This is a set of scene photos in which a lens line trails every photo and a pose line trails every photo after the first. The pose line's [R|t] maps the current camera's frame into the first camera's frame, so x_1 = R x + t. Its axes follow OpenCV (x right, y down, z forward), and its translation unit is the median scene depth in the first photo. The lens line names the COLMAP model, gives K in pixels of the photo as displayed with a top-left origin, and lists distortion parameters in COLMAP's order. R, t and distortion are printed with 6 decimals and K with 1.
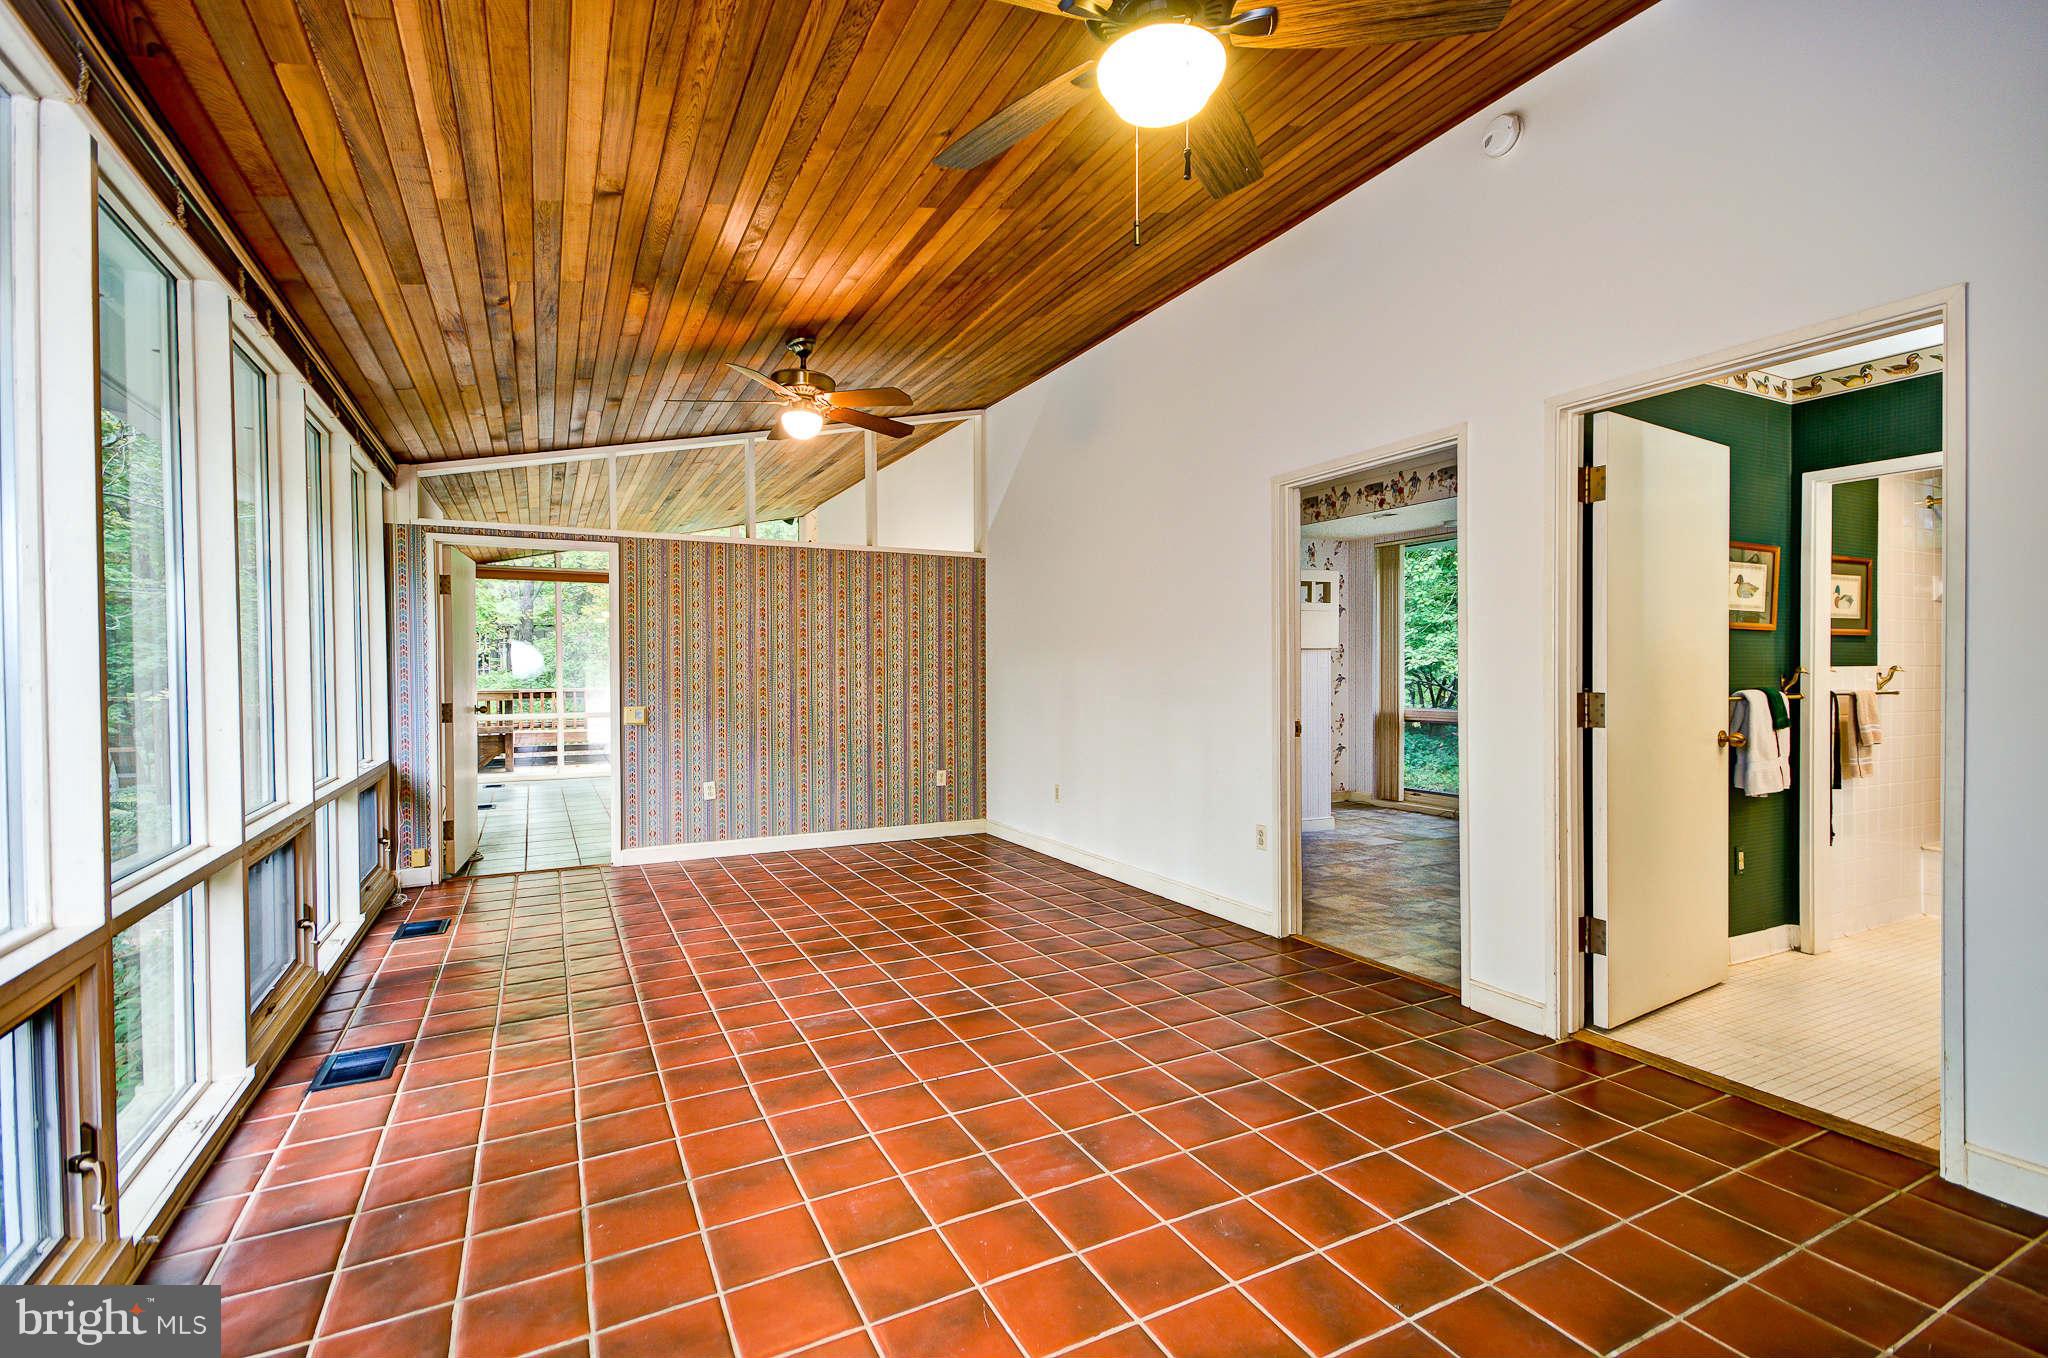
lens RADIAL K [[897.3, 0, 1024.0], [0, 897.3, 679.0], [0, 0, 1]] dist [0.000698, -0.012696]
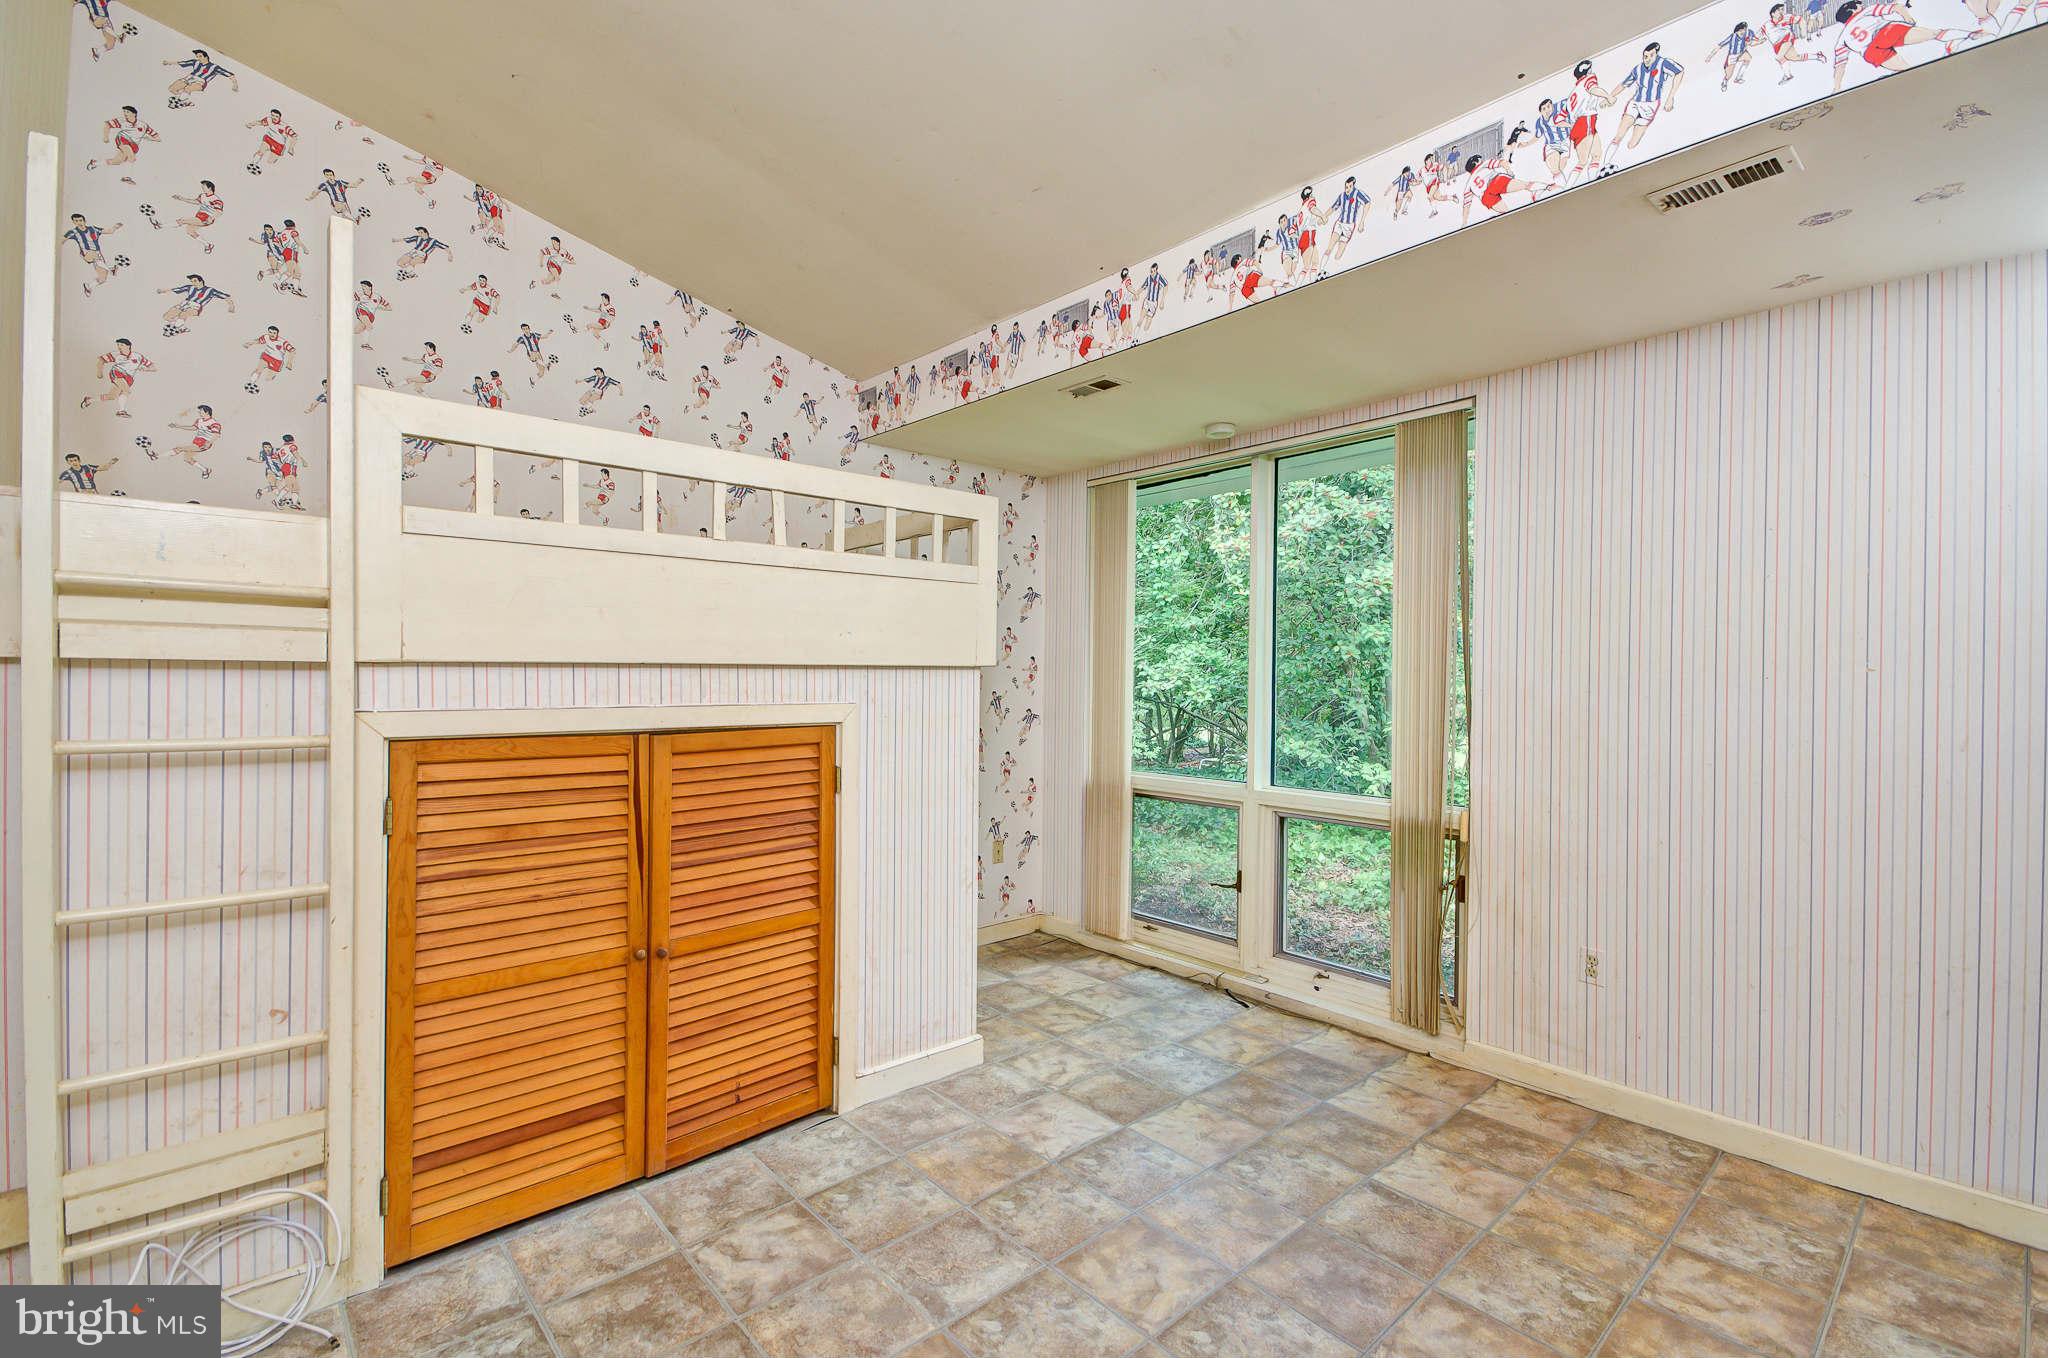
lens RADIAL K [[897.3, 0, 1024.0], [0, 897.3, 679.0], [0, 0, 1]] dist [0.000698, -0.012696]
pose [[0.964606, 0.012944, 0.263377, 0.161384], [-0.010476, 0.999887, -0.010771, -0.014740], [-0.263487, 0.007631, 0.964633, 0.364797]]
